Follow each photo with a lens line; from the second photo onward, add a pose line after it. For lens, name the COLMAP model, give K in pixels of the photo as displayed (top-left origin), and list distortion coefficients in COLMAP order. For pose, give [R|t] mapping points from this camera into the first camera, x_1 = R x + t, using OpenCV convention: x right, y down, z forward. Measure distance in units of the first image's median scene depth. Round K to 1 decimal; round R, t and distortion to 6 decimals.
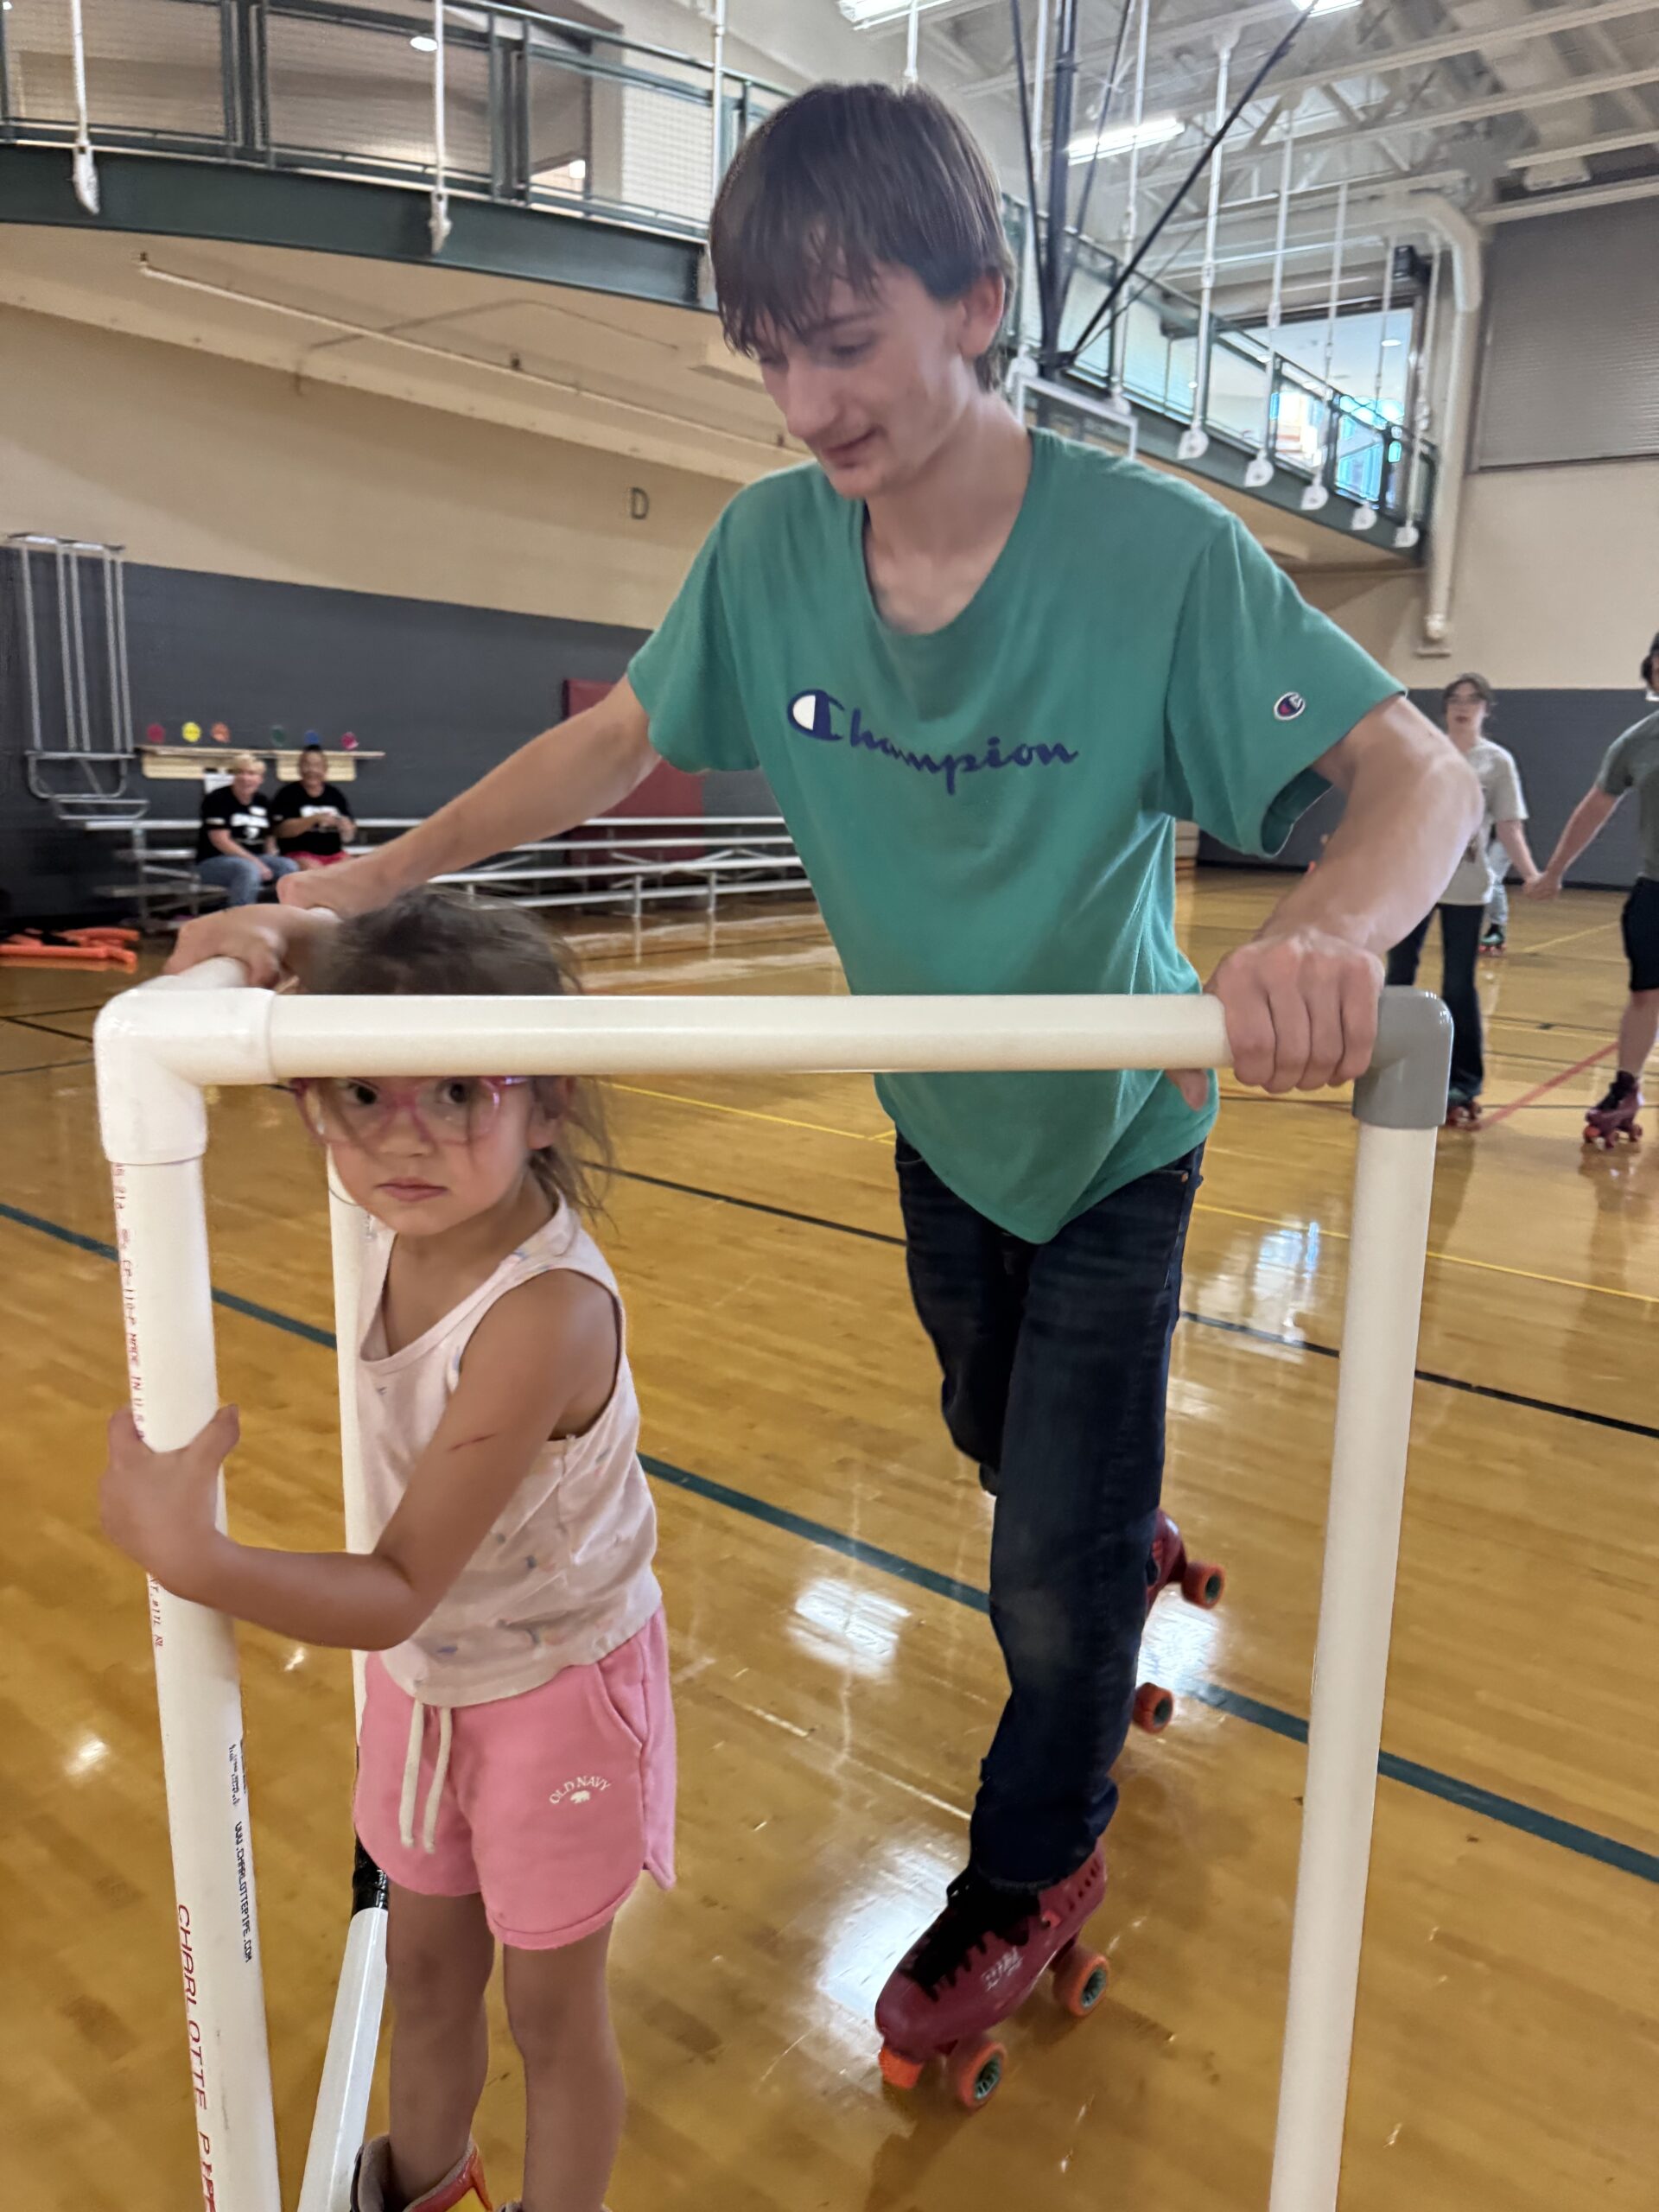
lens RADIAL K [[1564.8, 0, 825.9], [0, 1564.8, 1095.9], [0, 0, 1]] dist [0.009319, 0.005661]
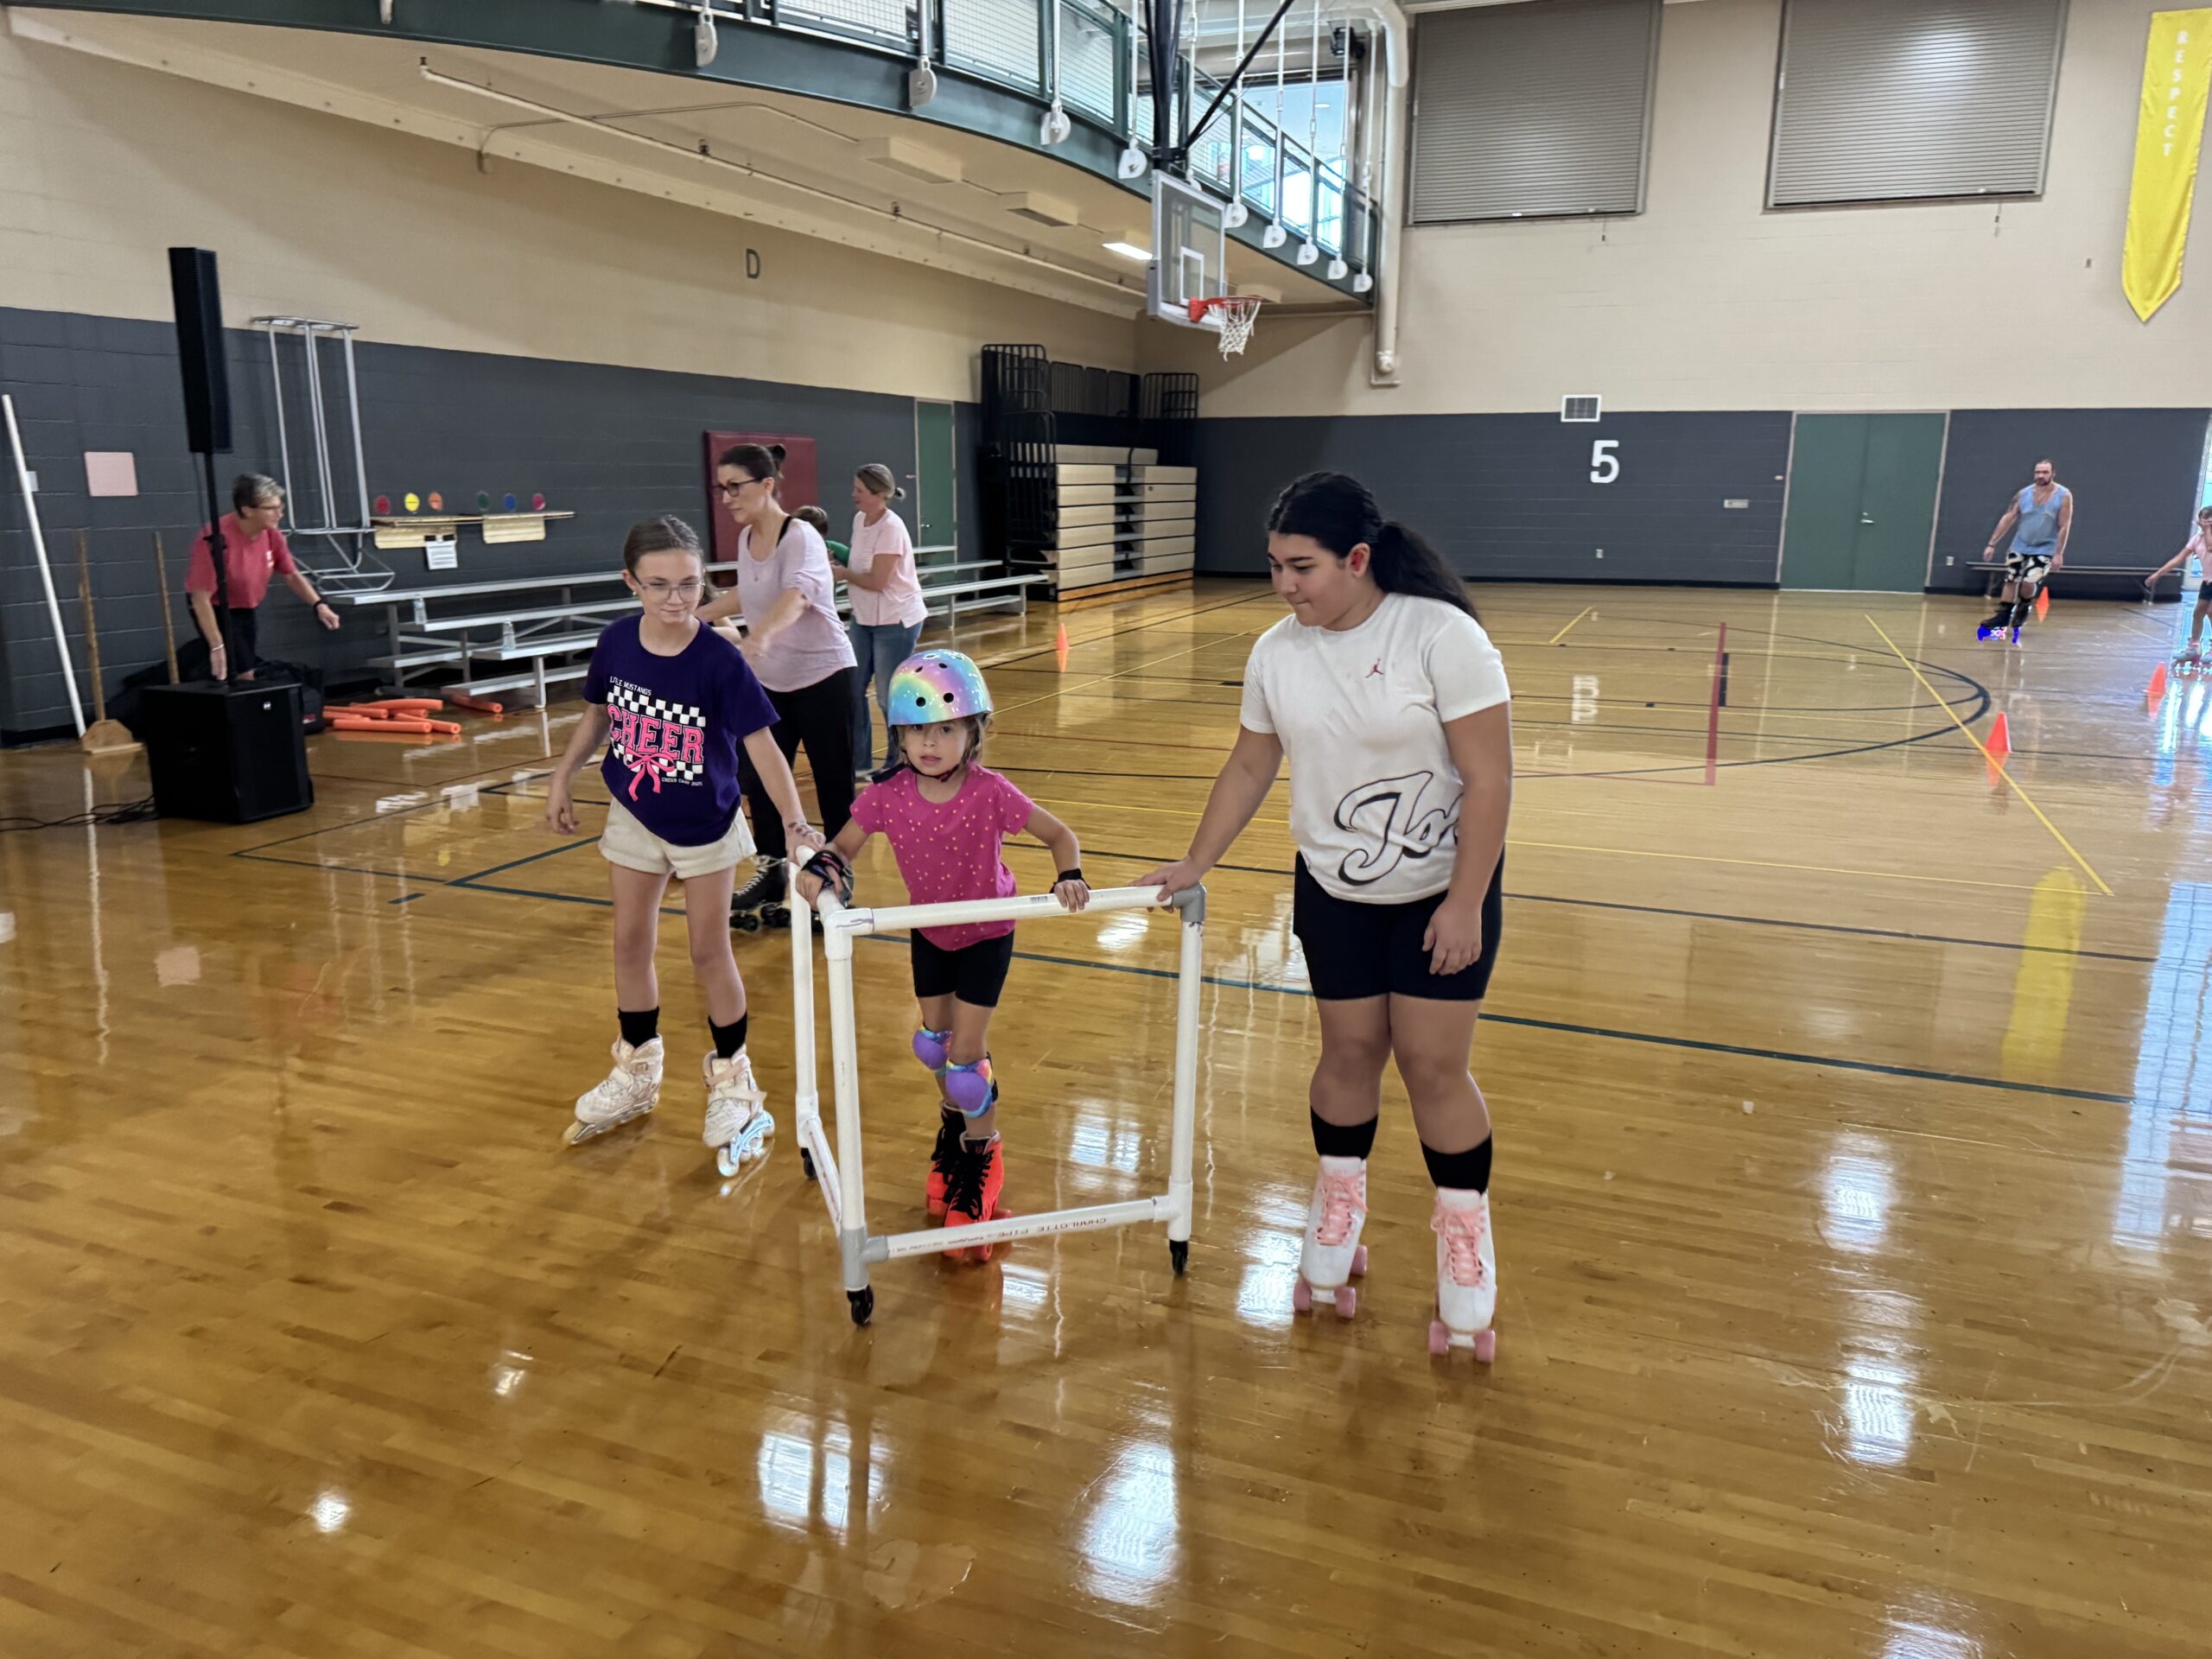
lens RADIAL K [[1564.8, 0, 1112.2], [0, 1564.8, 833.2], [0, 0, 1]] dist [0.009319, 0.005661]
pose [[0.963130, -0.084995, 0.255257, -0.235901], [0.079754, 0.996338, 0.030833, -0.010148], [-0.256943, -0.009338, 0.966382, -0.112061]]
